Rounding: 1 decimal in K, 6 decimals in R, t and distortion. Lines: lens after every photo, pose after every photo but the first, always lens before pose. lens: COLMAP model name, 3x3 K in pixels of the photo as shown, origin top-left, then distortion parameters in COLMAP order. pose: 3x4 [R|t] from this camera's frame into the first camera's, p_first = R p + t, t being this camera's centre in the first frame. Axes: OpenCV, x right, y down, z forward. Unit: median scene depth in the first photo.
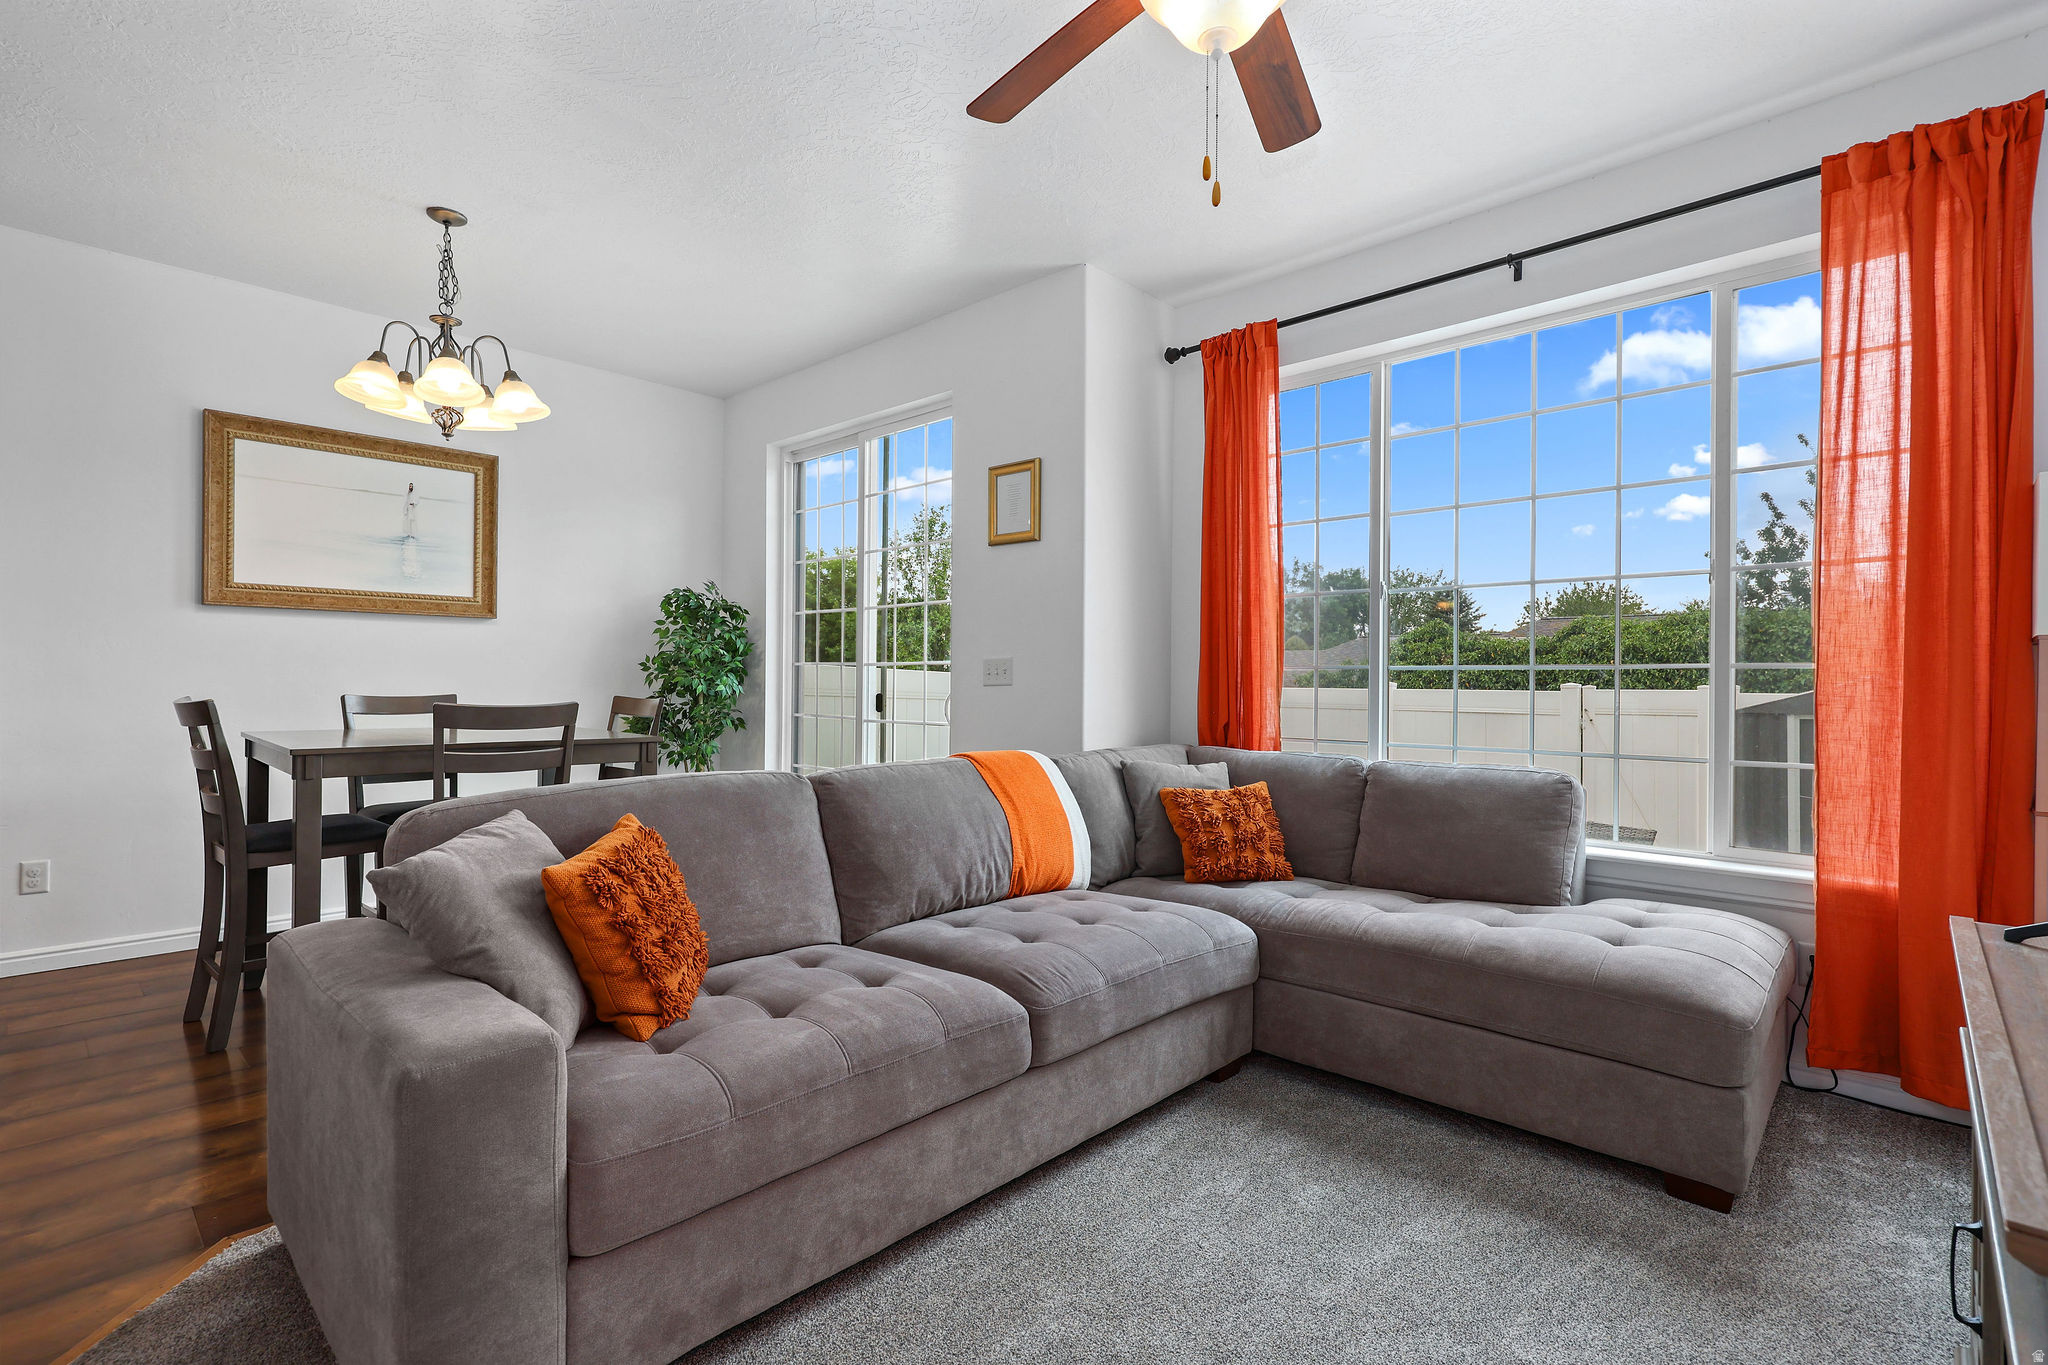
lens RADIAL K [[936.6, 0, 1026.1], [0, 936.6, 677.6], [0, 0, 1]] dist [0.005050, -0.000908]
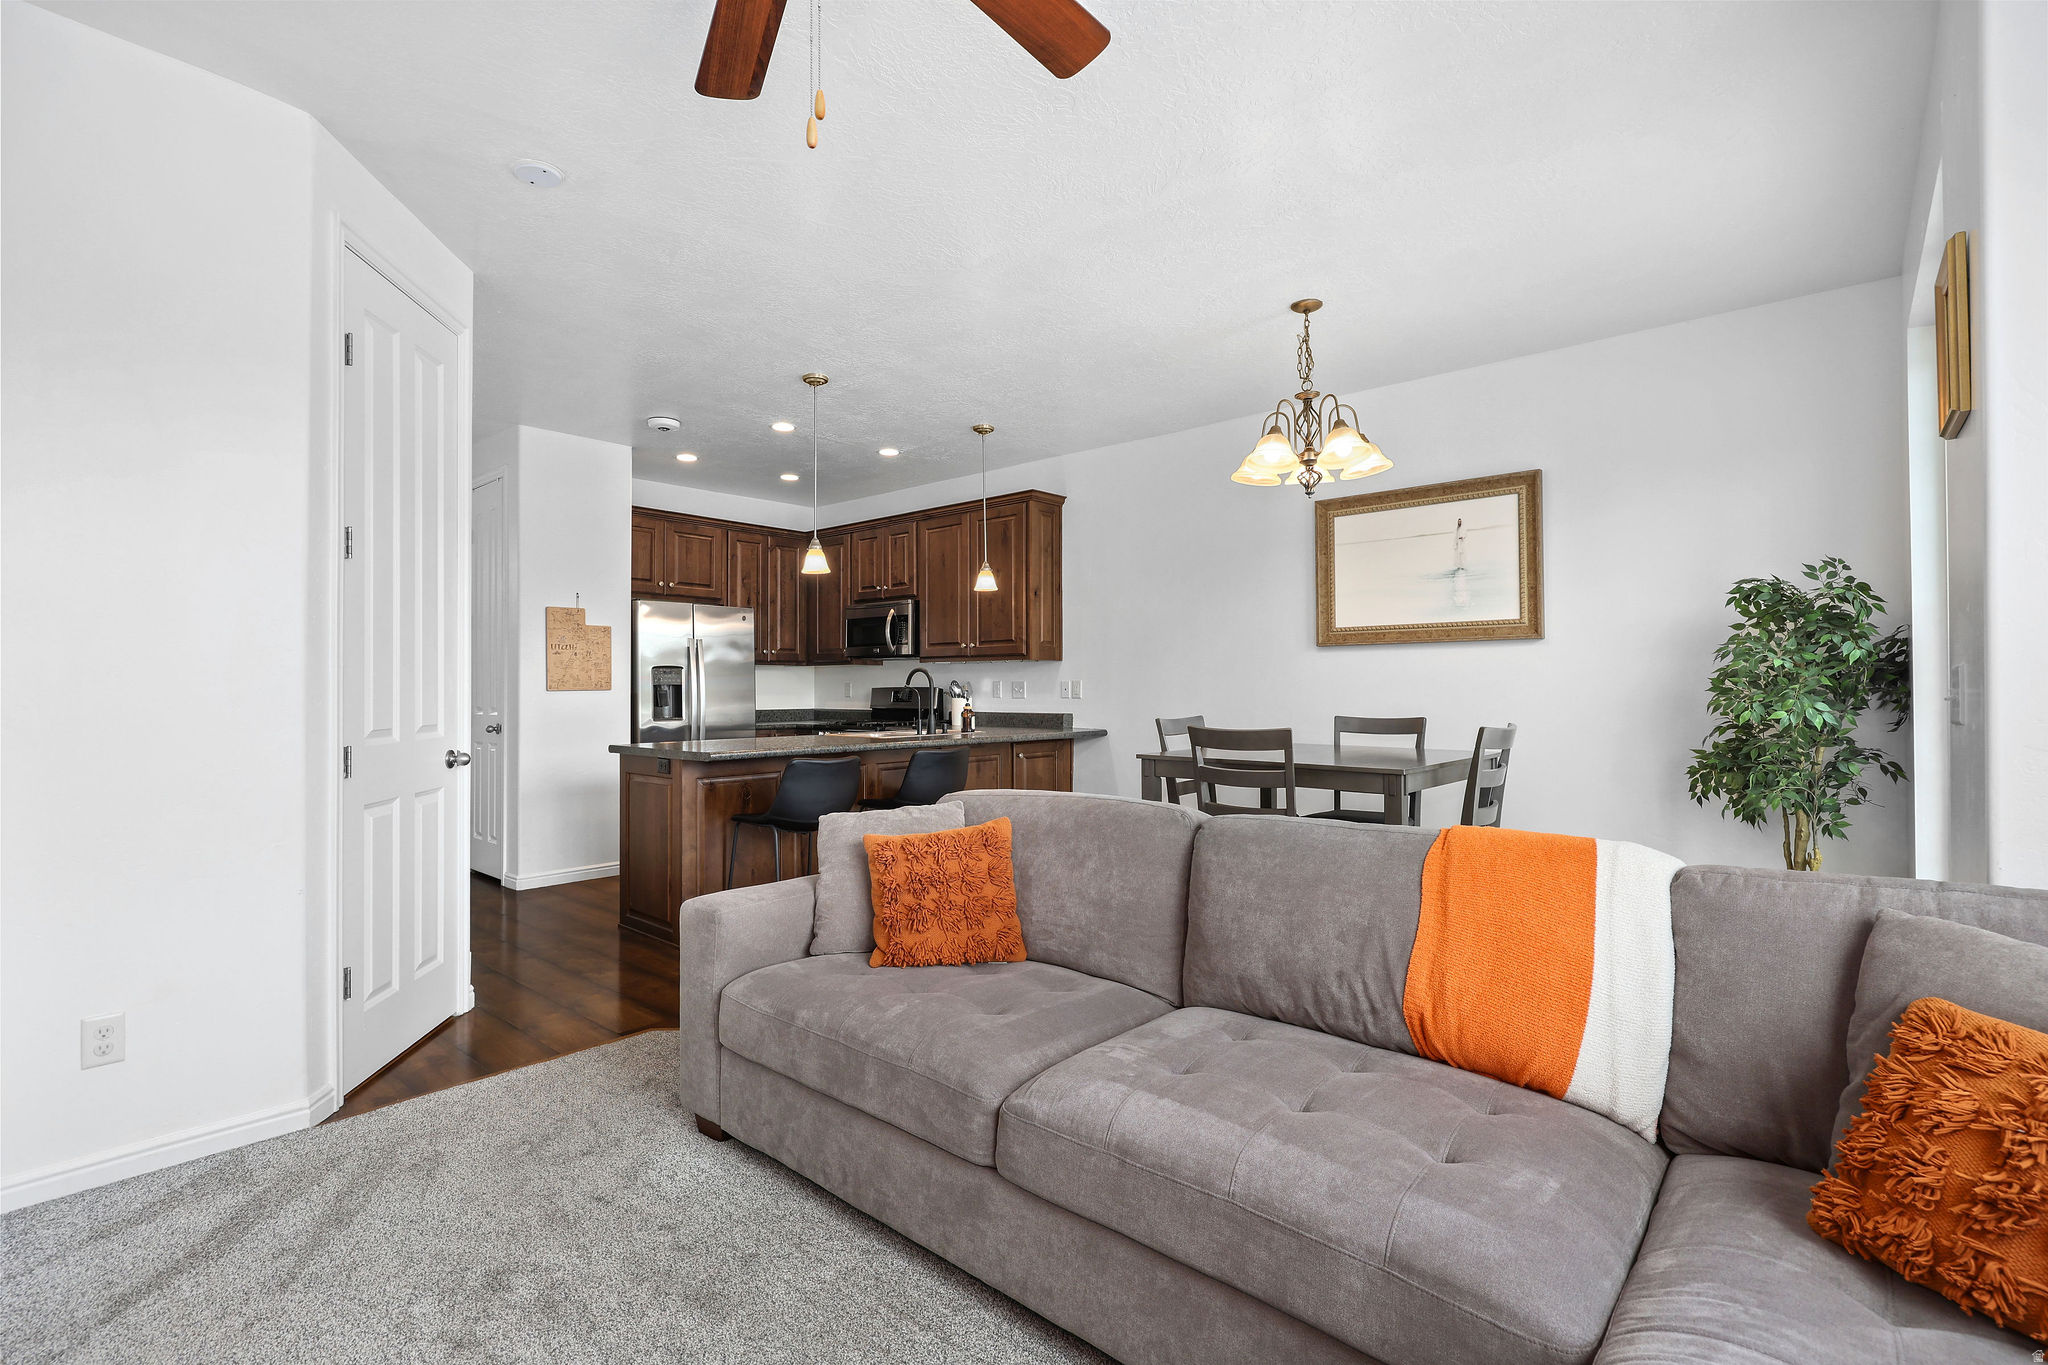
lens RADIAL K [[936.6, 0, 1005.1], [0, 936.6, 681.3], [0, 0, 1]] dist [0.005050, -0.000908]
pose [[0.033689, -0.015882, -0.999306, 0.446758], [0.007862, 0.999847, -0.015626, -0.010329], [0.999401, -0.007330, 0.033809, 0.502493]]
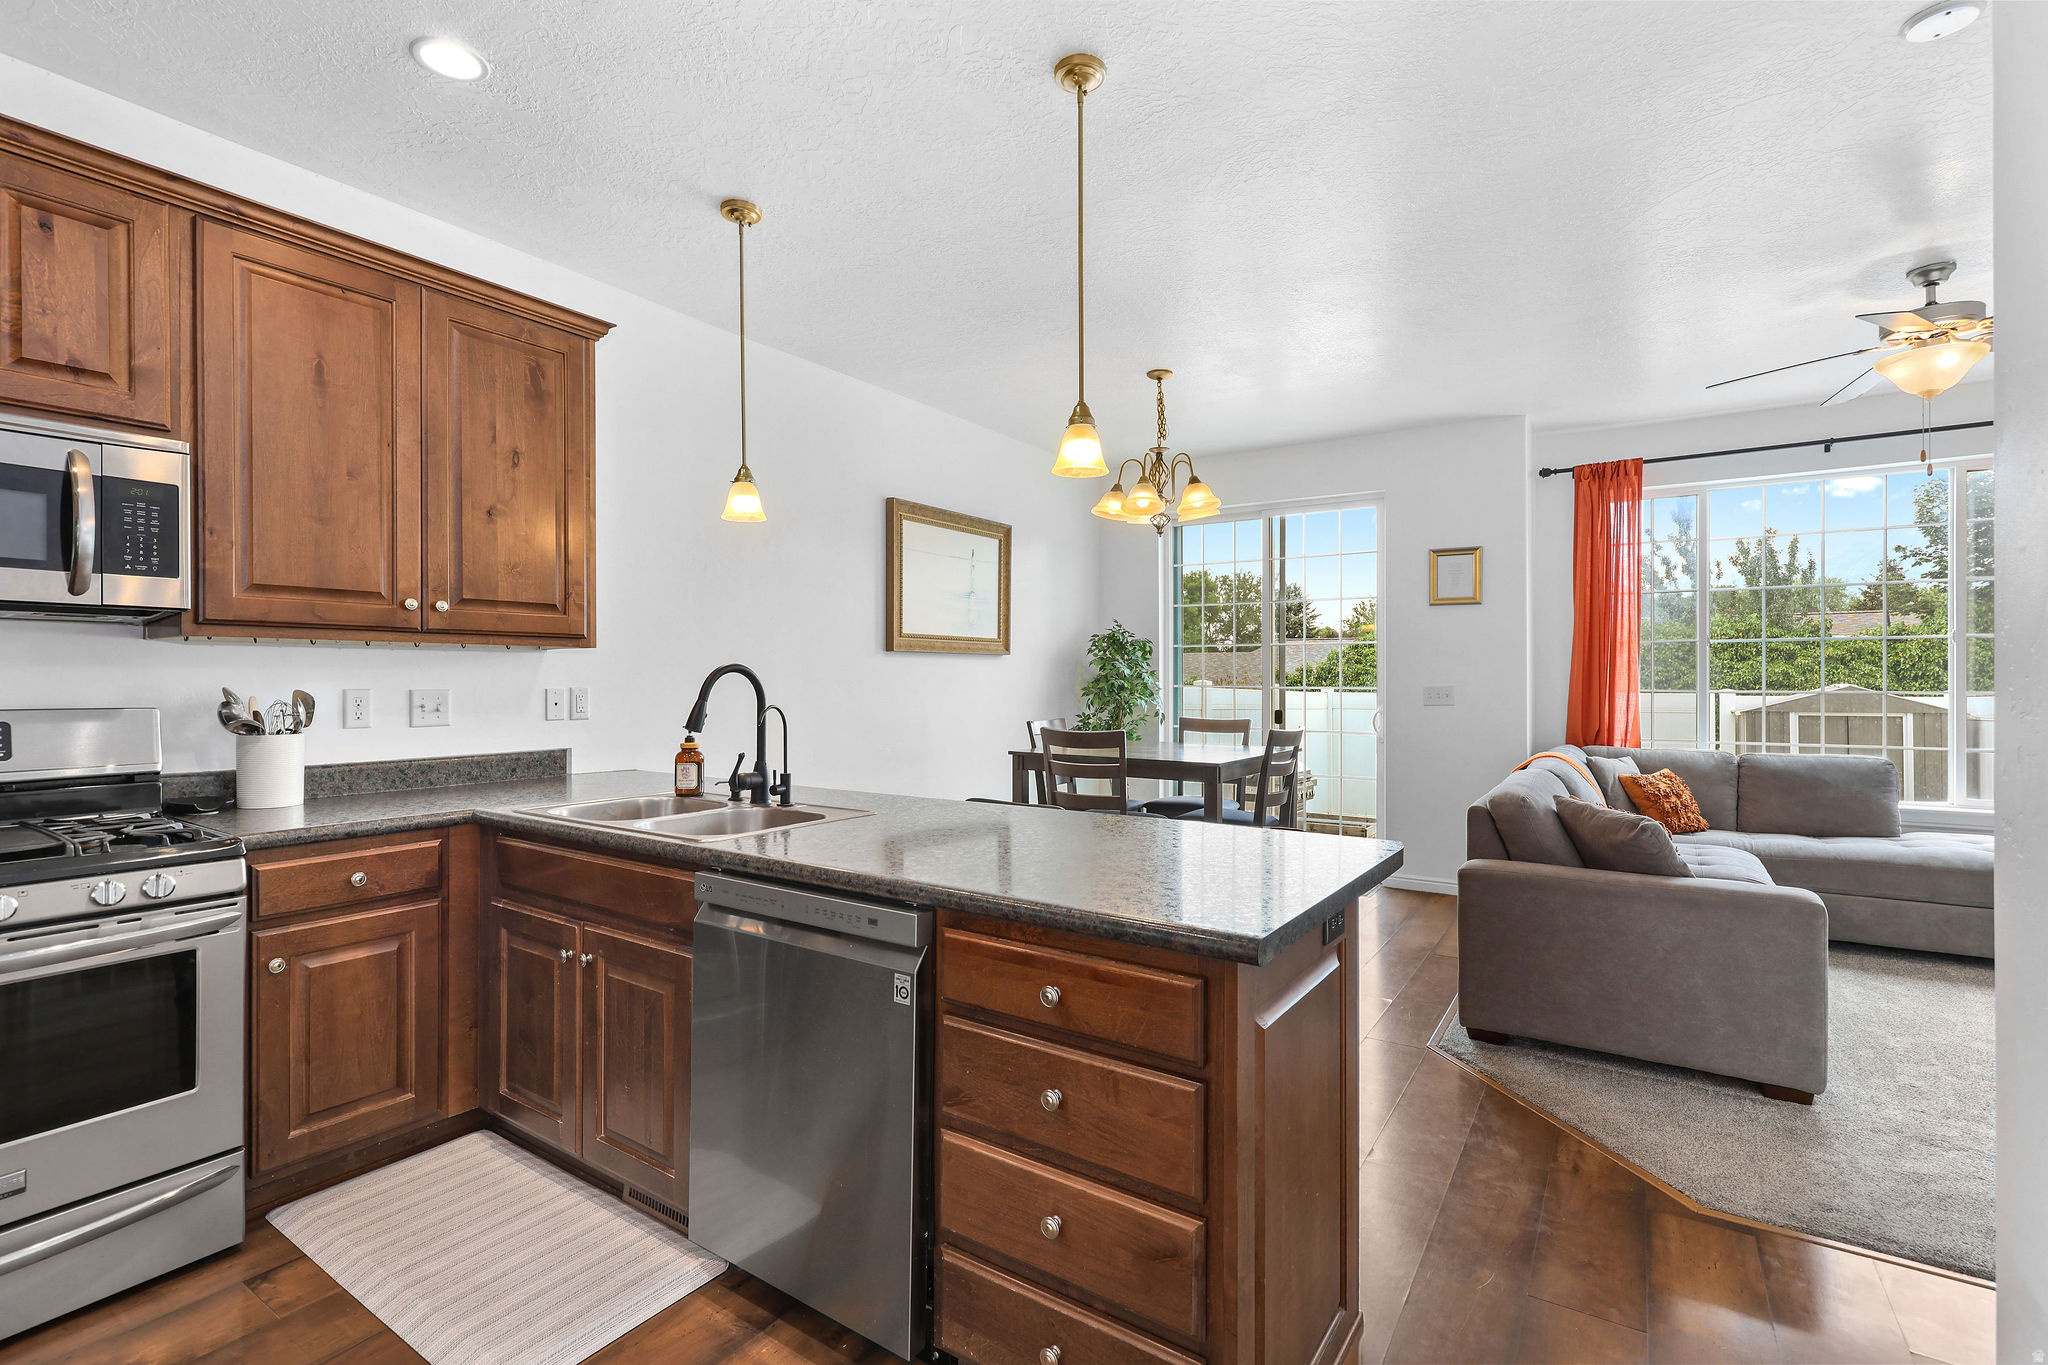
lens RADIAL K [[936.6, 0, 1011.6], [0, 936.6, 676.1], [0, 0, 1]] dist [0.005050, -0.000908]
pose [[0.985122, -0.008247, 0.171657, -0.928371], [0.007638, 0.999962, 0.004210, -0.047374], [-0.171686, -0.002837, 0.985148, -0.281223]]
